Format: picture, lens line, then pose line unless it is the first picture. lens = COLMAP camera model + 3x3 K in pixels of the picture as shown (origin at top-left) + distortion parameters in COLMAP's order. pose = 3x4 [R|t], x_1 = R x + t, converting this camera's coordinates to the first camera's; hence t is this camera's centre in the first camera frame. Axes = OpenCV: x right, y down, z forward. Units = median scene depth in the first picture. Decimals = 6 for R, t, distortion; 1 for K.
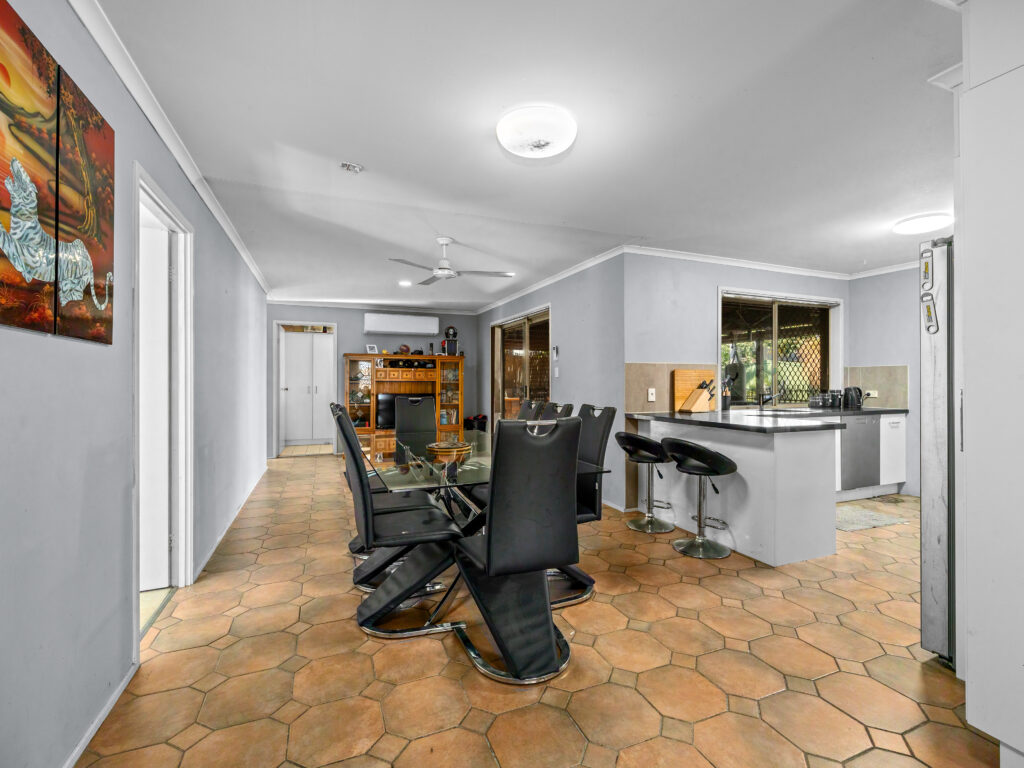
lens RADIAL K [[464.3, 0, 512.1], [0, 464.3, 379.9], [0, 0, 1]] dist [-0.000552, -0.000222]
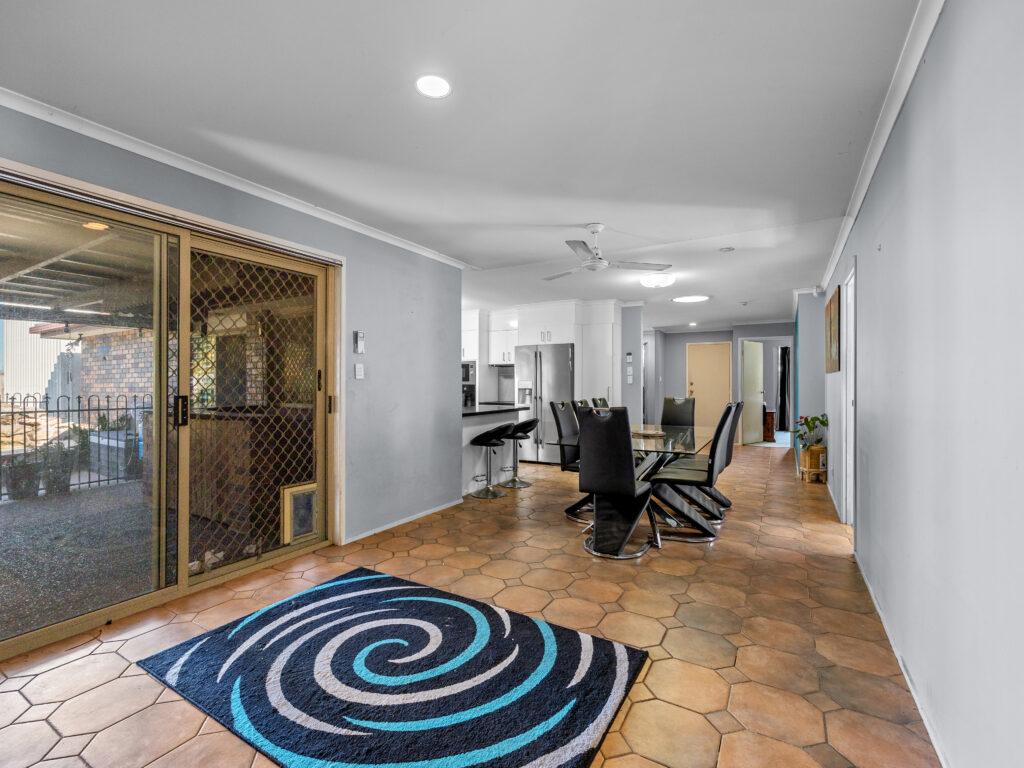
lens RADIAL K [[464.3, 0, 509.0], [0, 464.3, 380.5], [0, 0, 1]] dist [-0.000552, -0.000222]
pose [[-0.606755, 0.003516, 0.794881, -0.524070], [-0.004582, 0.999958, -0.007920, 0.000483], [-0.794876, -0.008448, -0.606714, 1.162271]]
